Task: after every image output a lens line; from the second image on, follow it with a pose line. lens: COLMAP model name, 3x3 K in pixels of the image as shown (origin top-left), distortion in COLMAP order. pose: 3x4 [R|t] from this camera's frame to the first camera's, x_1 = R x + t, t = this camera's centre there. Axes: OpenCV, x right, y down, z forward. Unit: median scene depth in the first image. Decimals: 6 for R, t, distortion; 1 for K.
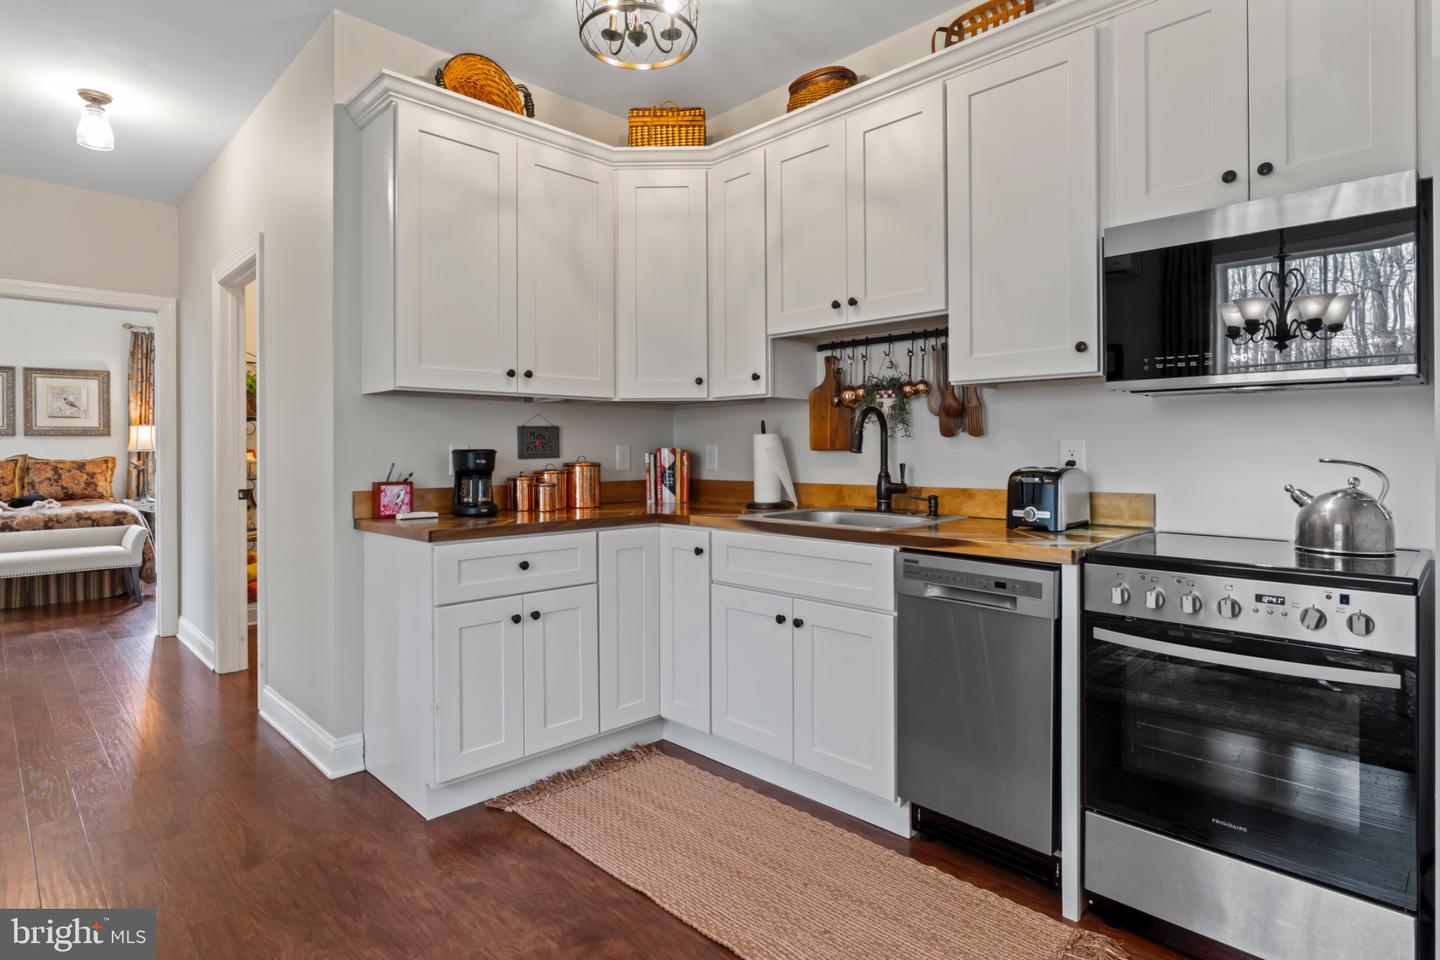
lens RADIAL K [[762.9, 0, 706.6], [0, 762.9, 443.4], [0, 0, 1]] dist [-0.003777, 0.000634]
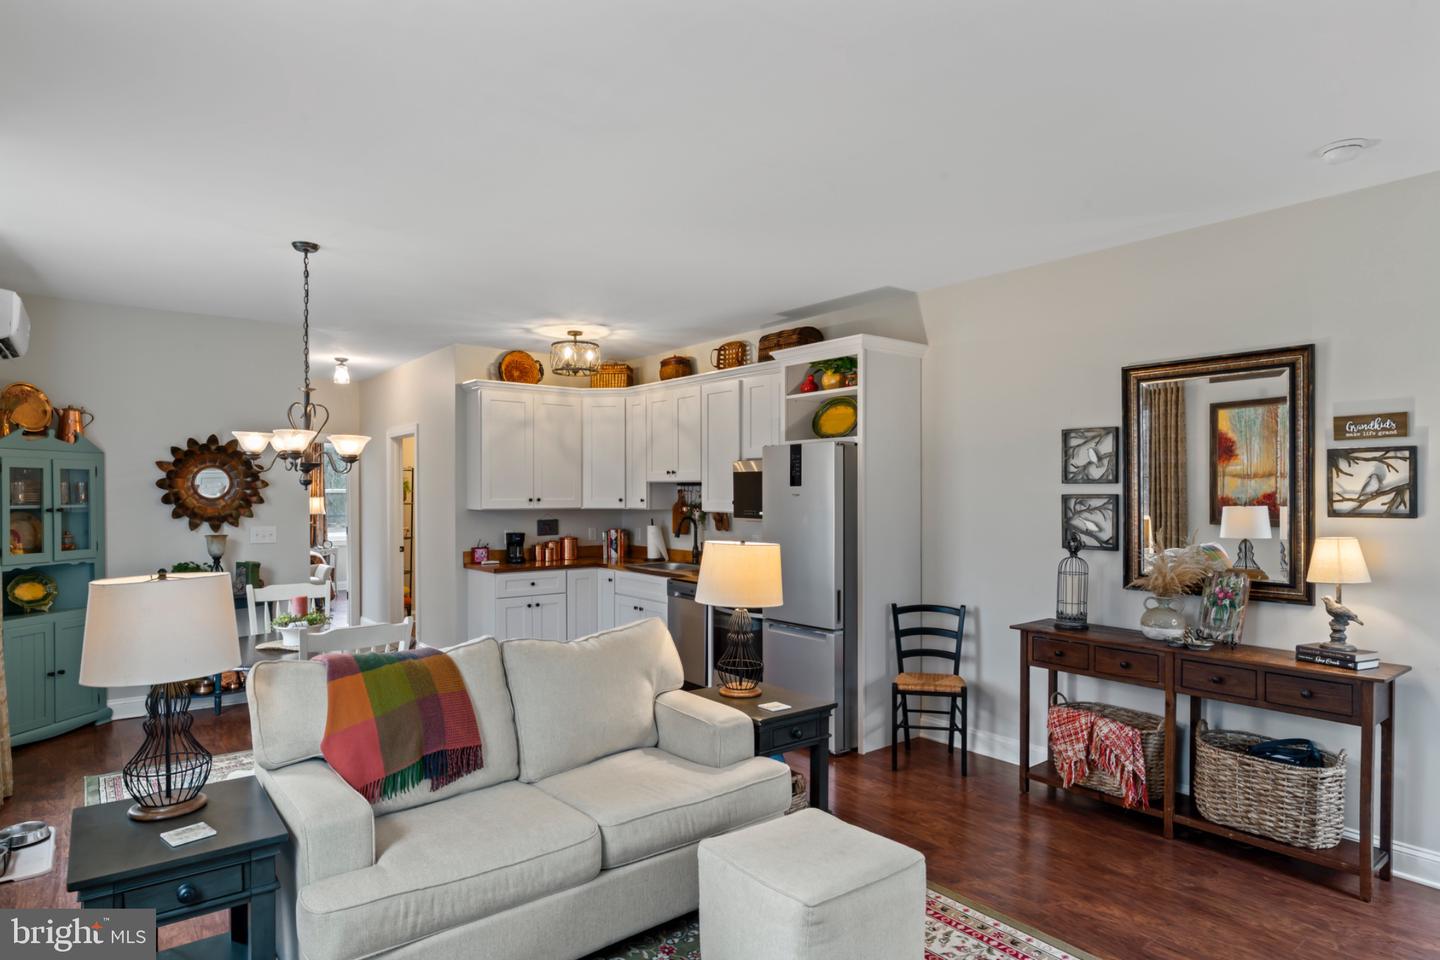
lens RADIAL K [[792.3, 0, 716.7], [0, 792.3, 495.4], [0, 0, 1]] dist [-0.005814, -0.000231]
pose [[0.995557, 0.005954, -0.093975, 0.466487], [-0.004723, 0.999900, 0.013313, -0.126710], [0.094045, -0.012810, 0.995486, -1.167905]]
